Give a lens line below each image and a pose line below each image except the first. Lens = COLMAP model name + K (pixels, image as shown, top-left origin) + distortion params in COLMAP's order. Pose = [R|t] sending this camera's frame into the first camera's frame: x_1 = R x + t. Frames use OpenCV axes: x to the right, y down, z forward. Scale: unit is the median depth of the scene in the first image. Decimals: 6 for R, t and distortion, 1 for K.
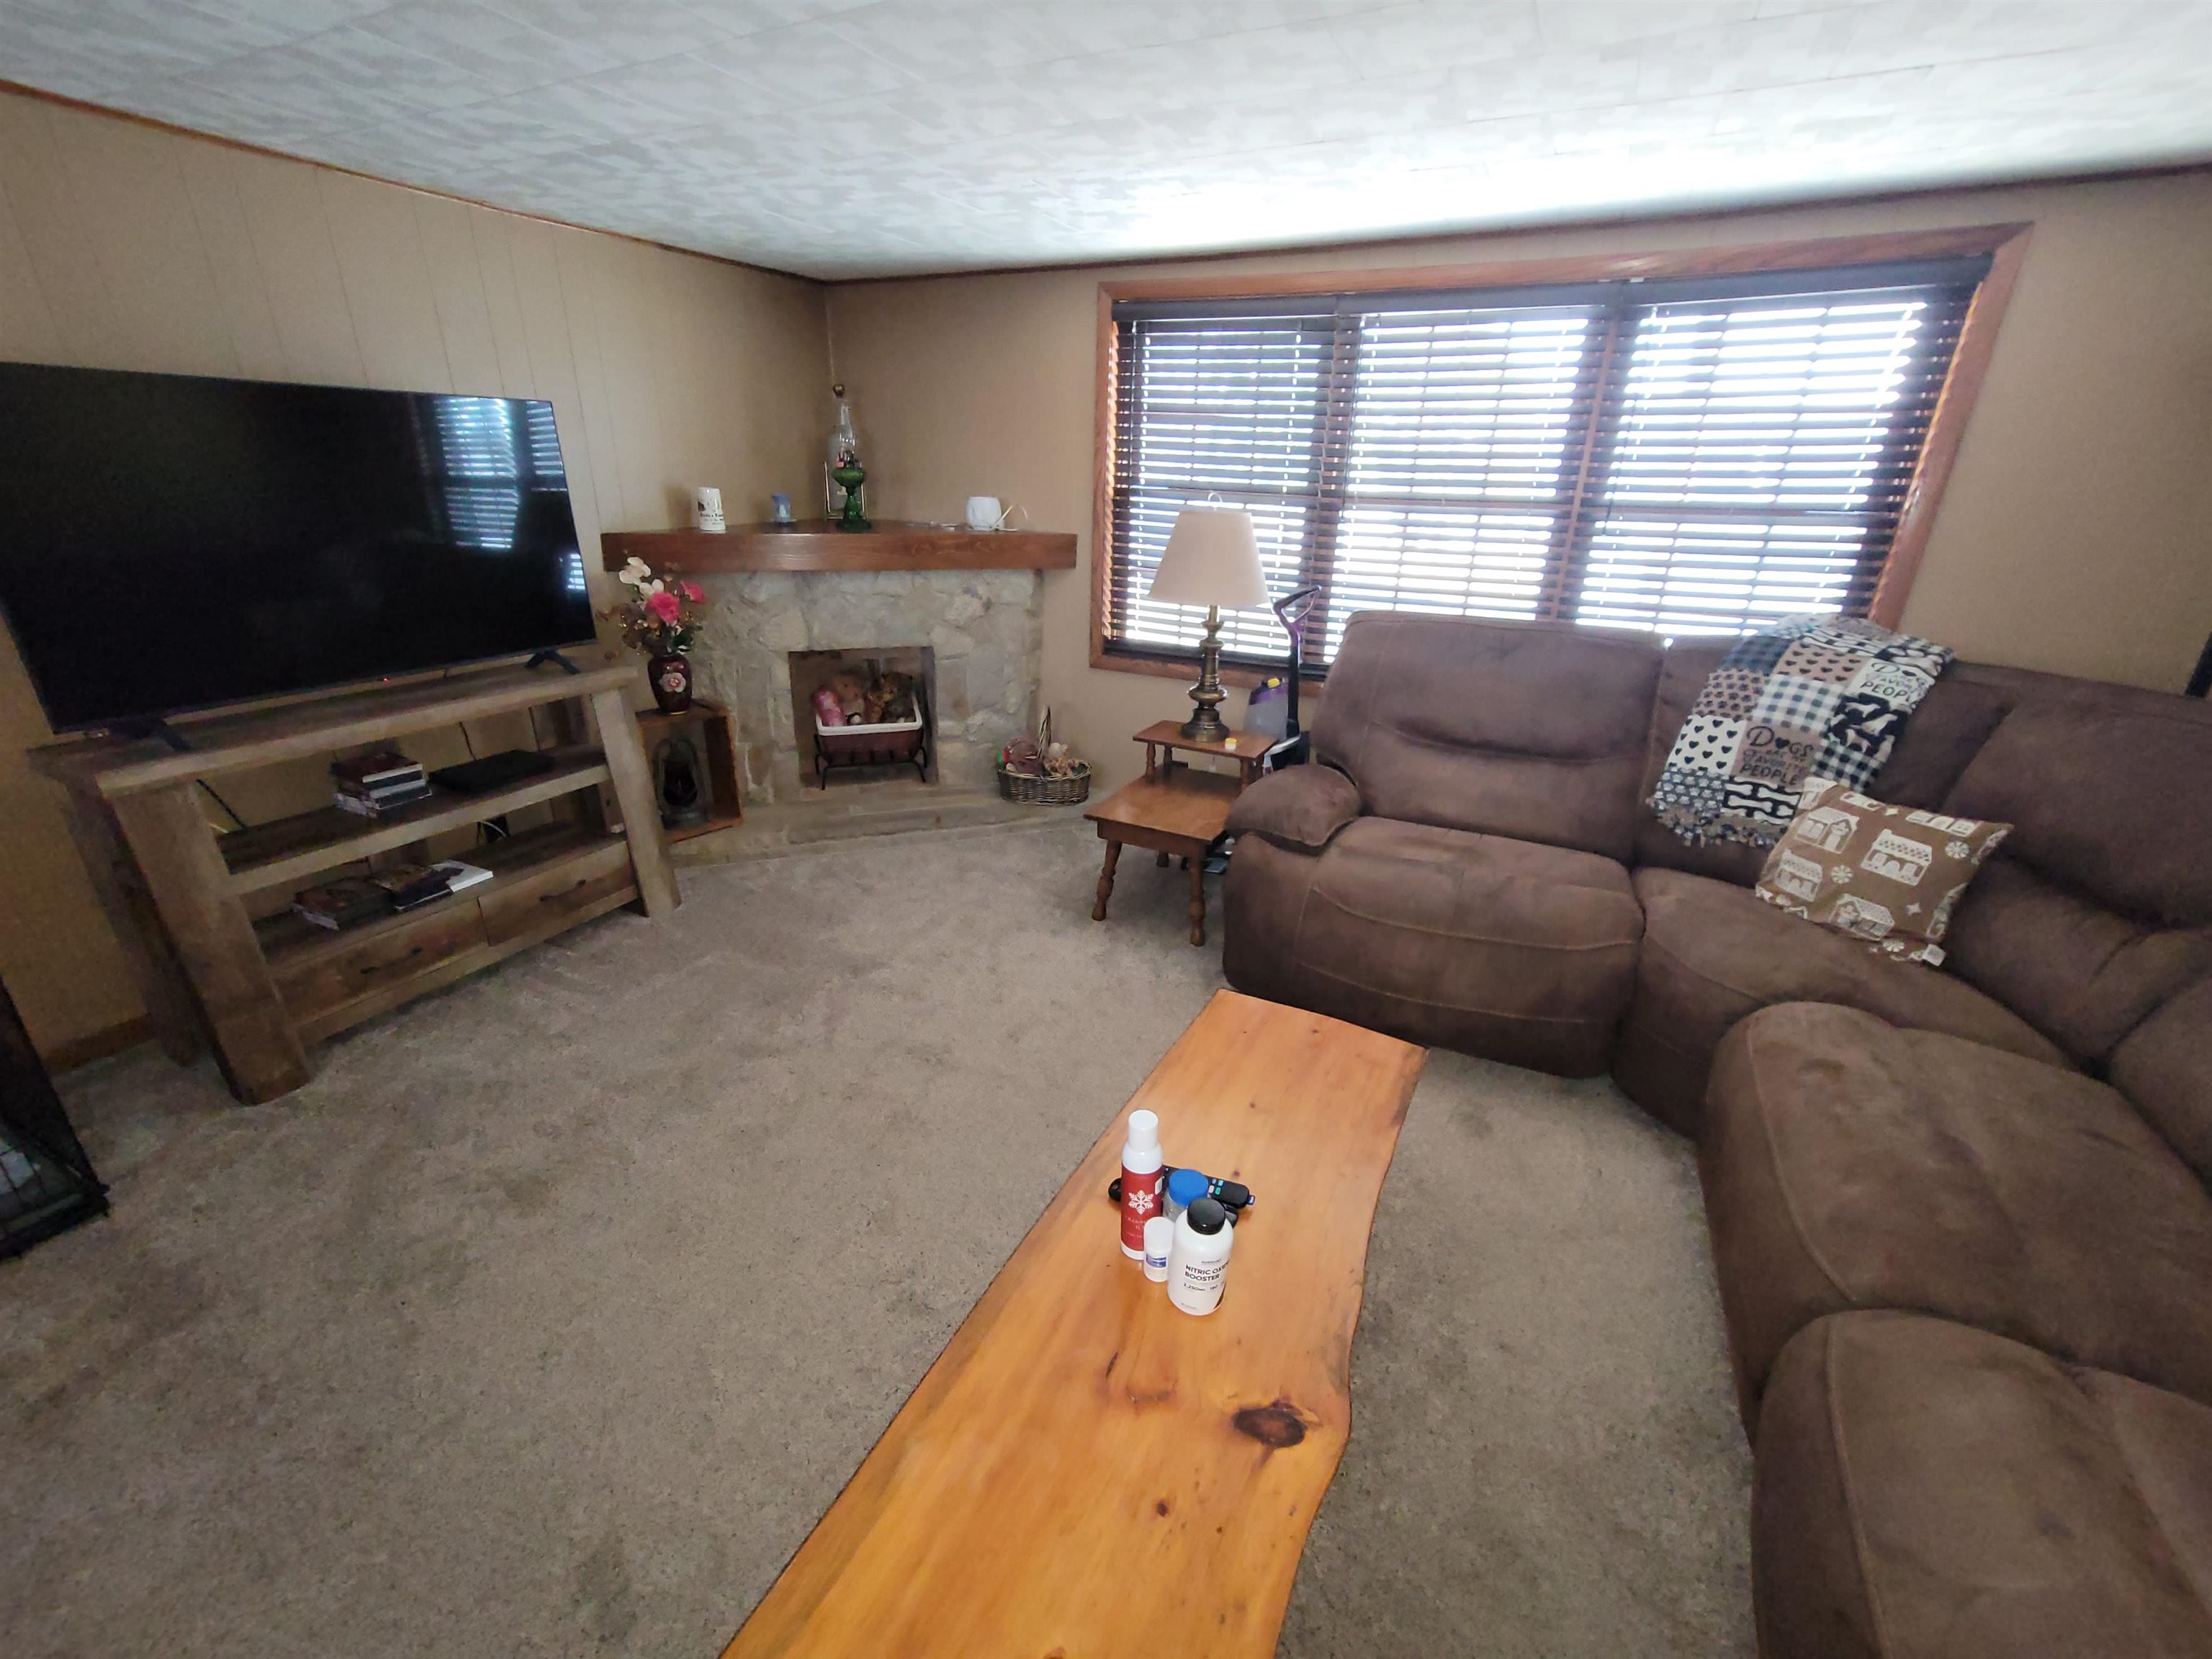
lens RADIAL K [[914.5, 0, 1107.2], [0, 914.5, 826.5], [0, 0, 1]] dist [0.000130, 0.000322]
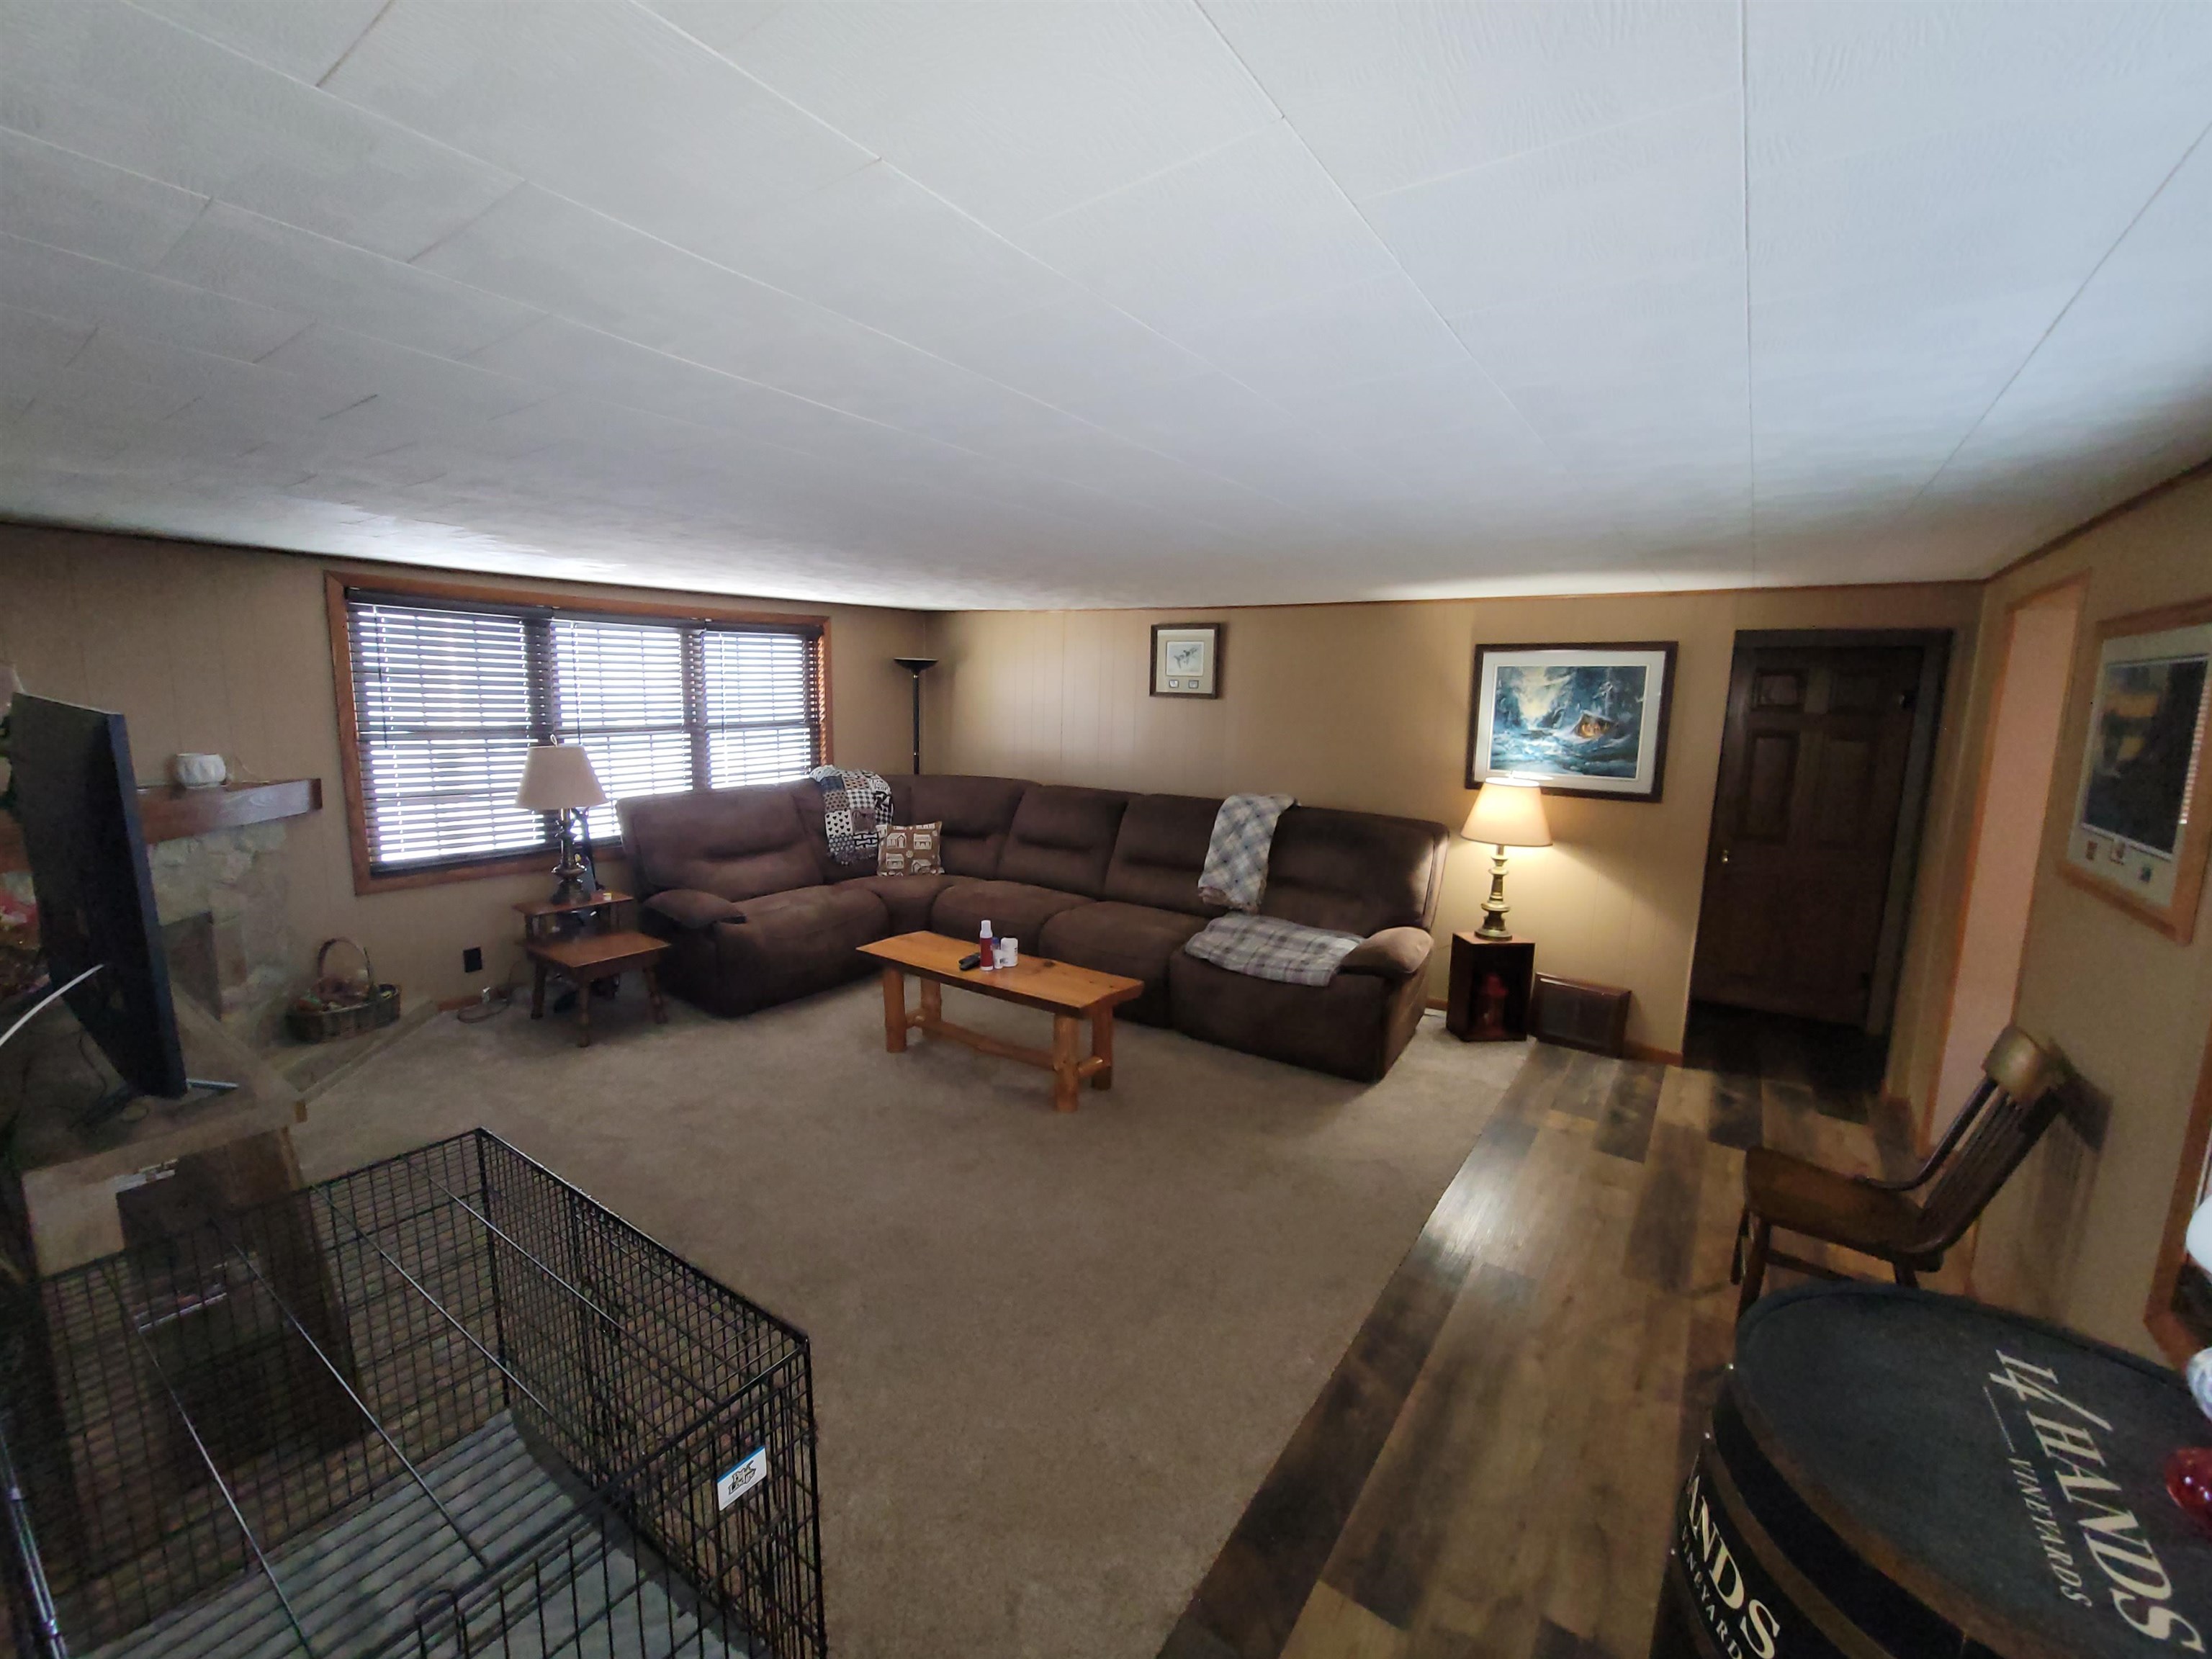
lens RADIAL K [[914.5, 0, 1107.8], [0, 914.5, 830.8], [0, 0, 1]] dist [0.000130, 0.000322]
pose [[0.149423, -0.173455, 0.973440, -1.223610], [0.349775, 0.930110, 0.112043, -0.077596], [-0.924841, 0.323743, 0.199650, -0.059686]]
